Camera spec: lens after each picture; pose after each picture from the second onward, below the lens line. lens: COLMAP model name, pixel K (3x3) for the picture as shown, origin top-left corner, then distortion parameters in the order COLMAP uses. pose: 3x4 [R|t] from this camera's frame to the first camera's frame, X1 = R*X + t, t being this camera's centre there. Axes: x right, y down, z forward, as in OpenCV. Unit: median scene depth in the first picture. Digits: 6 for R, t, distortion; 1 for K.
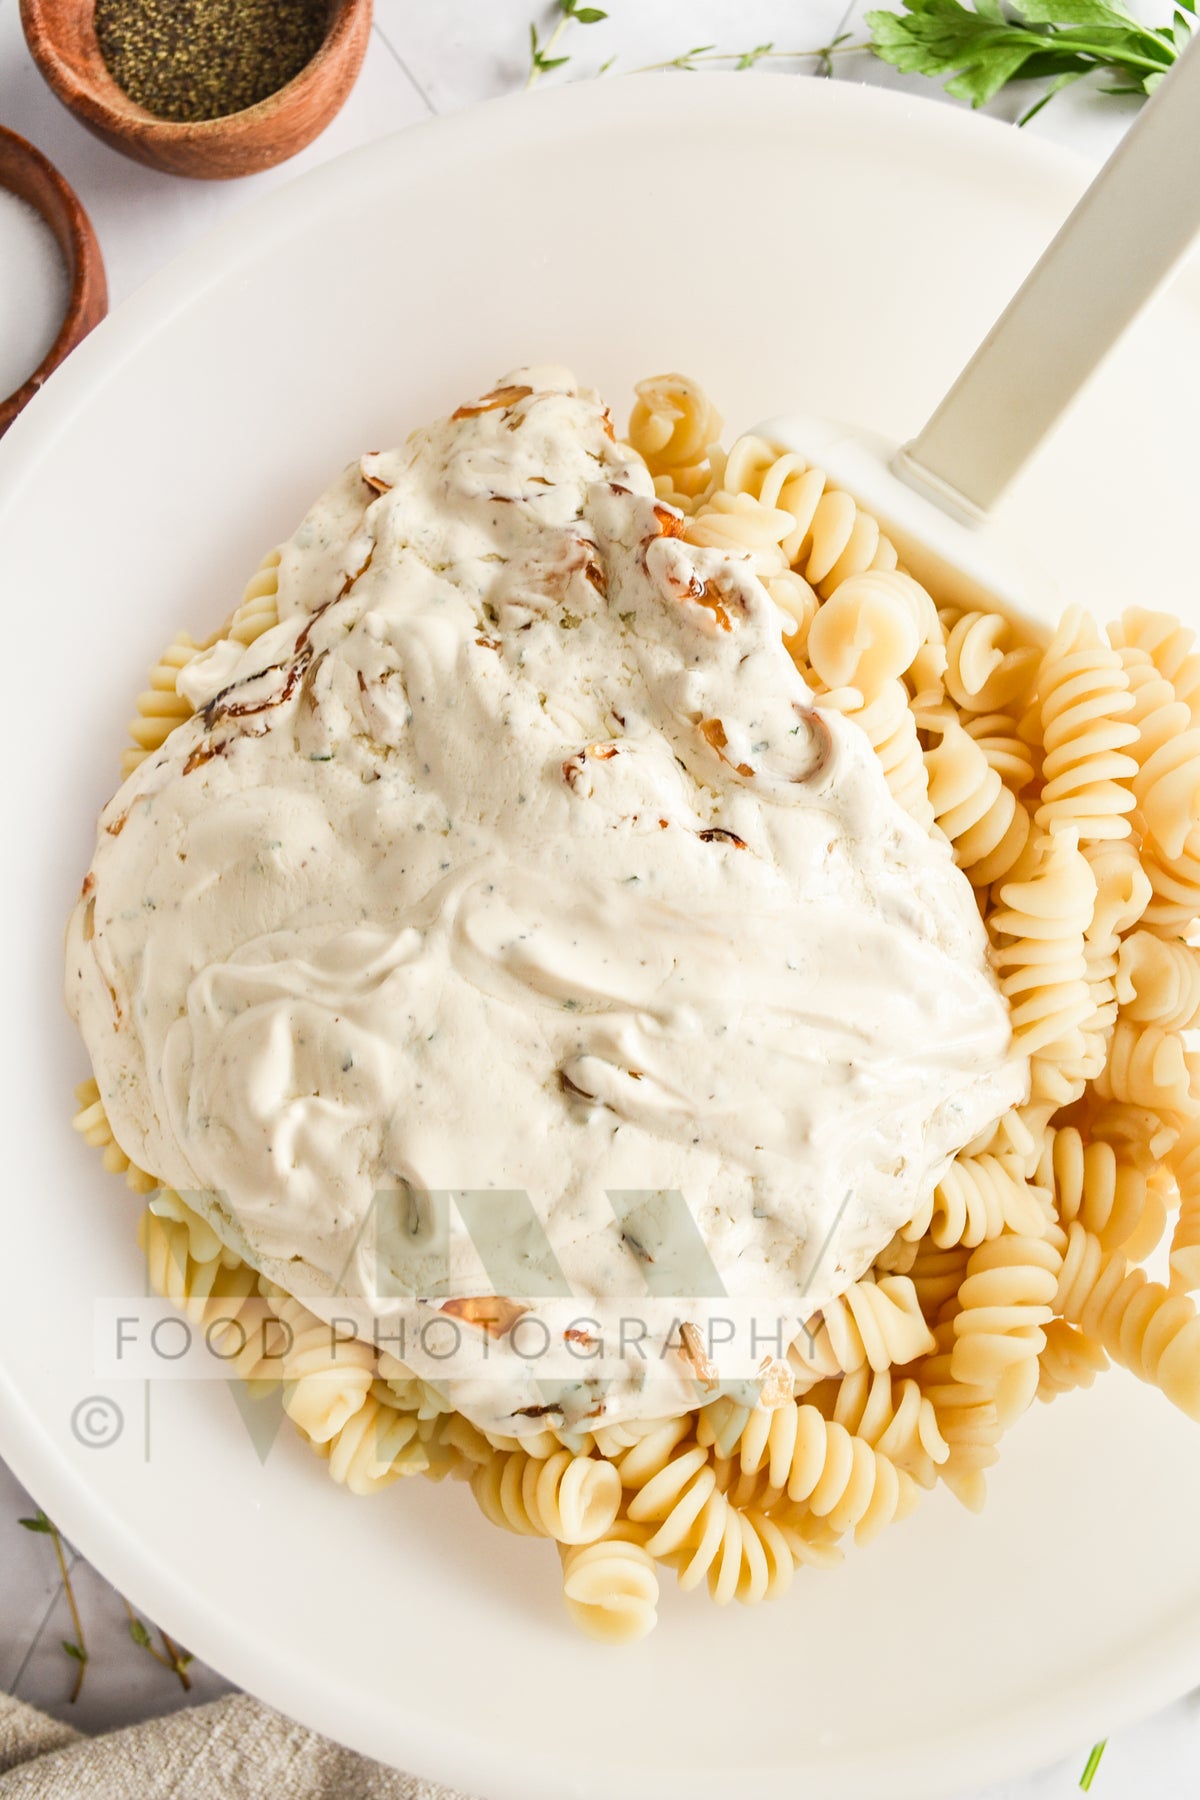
lens RADIAL K [[2000.2, 0, 635.0], [0, 2000.2, 894.5], [0, 0, 1]] dist [-0.053829, 0.000000]
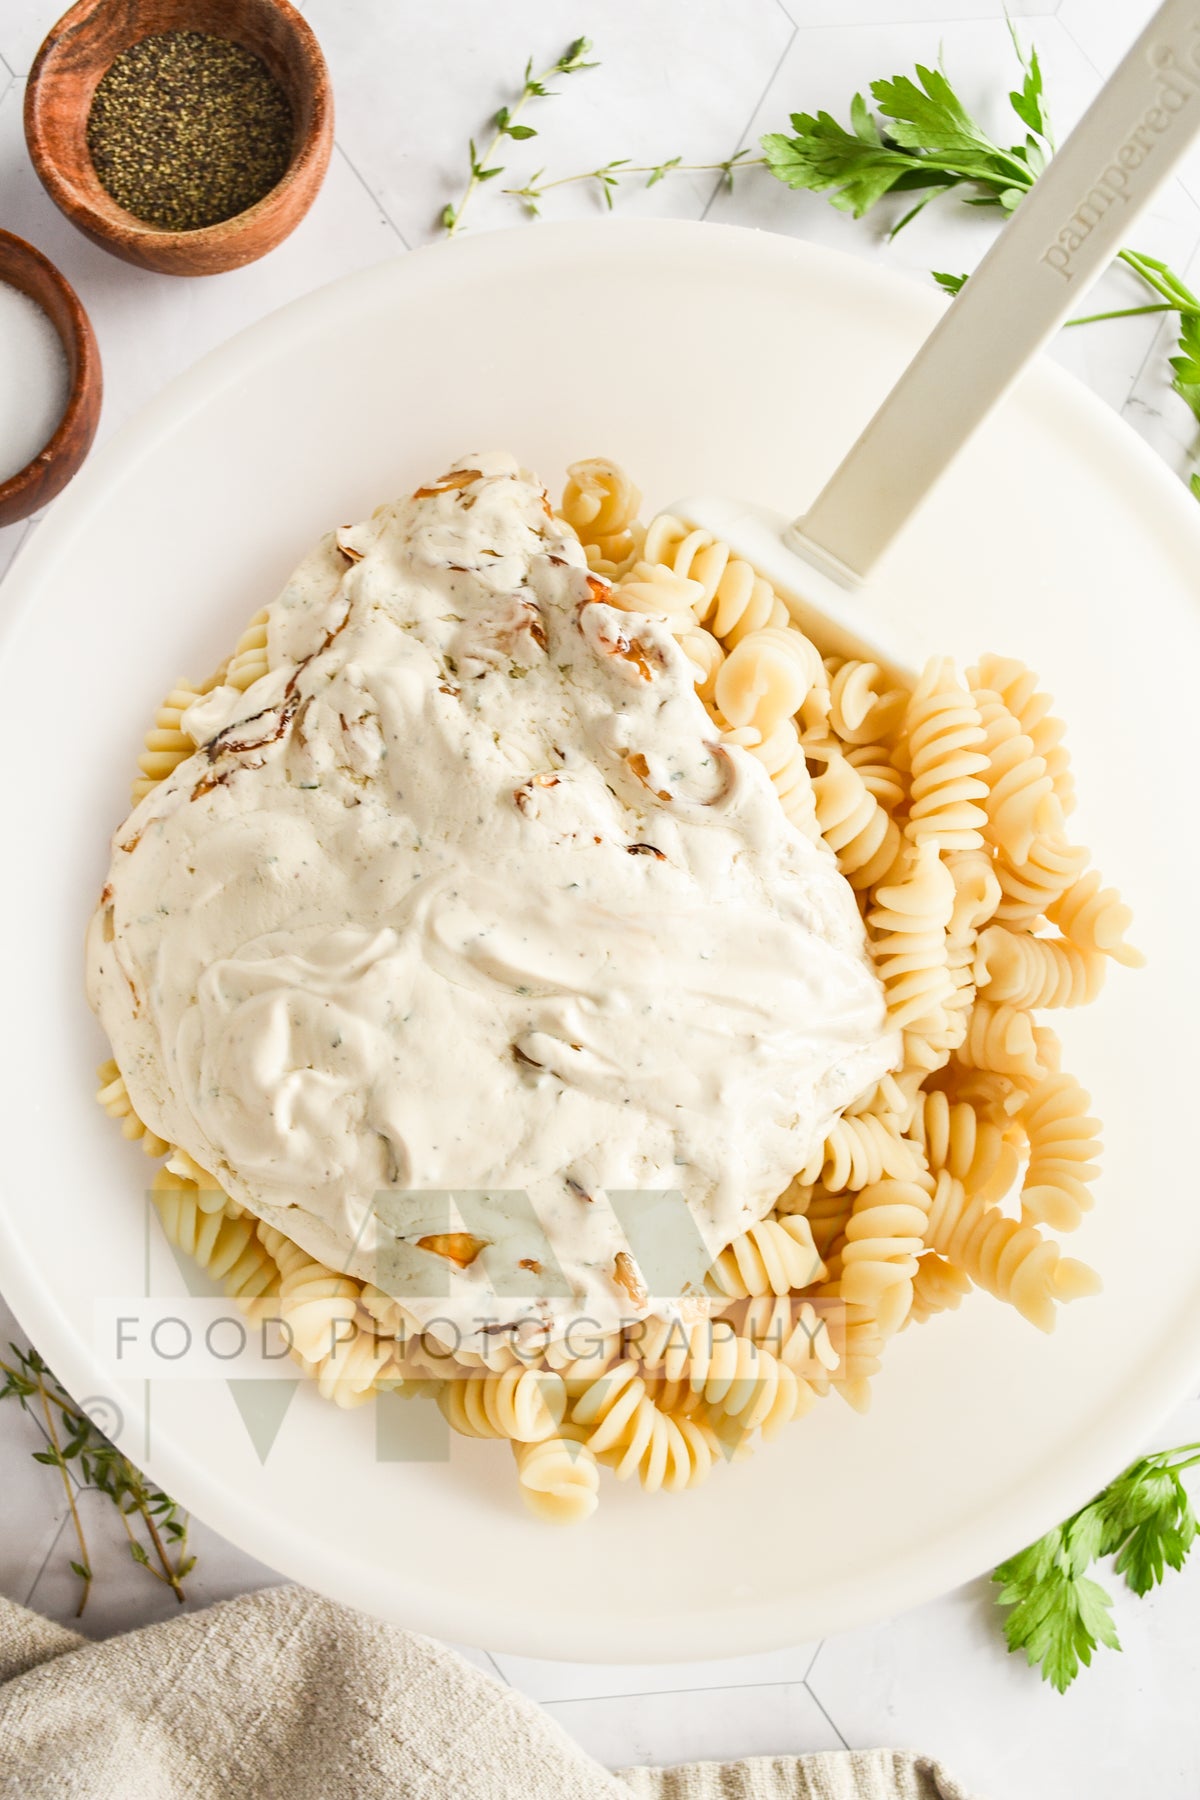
lens RADIAL K [[2000.2, 0, 641.9], [0, 2000.2, 900.3], [0, 0, 1]] dist [-0.053829, 0.000000]
pose [[0.998814, -0.008985, 0.047852, -0.015640], [0.009056, 0.999958, -0.001282, 0.002708], [-0.047838, 0.001714, 0.998854, -0.191808]]
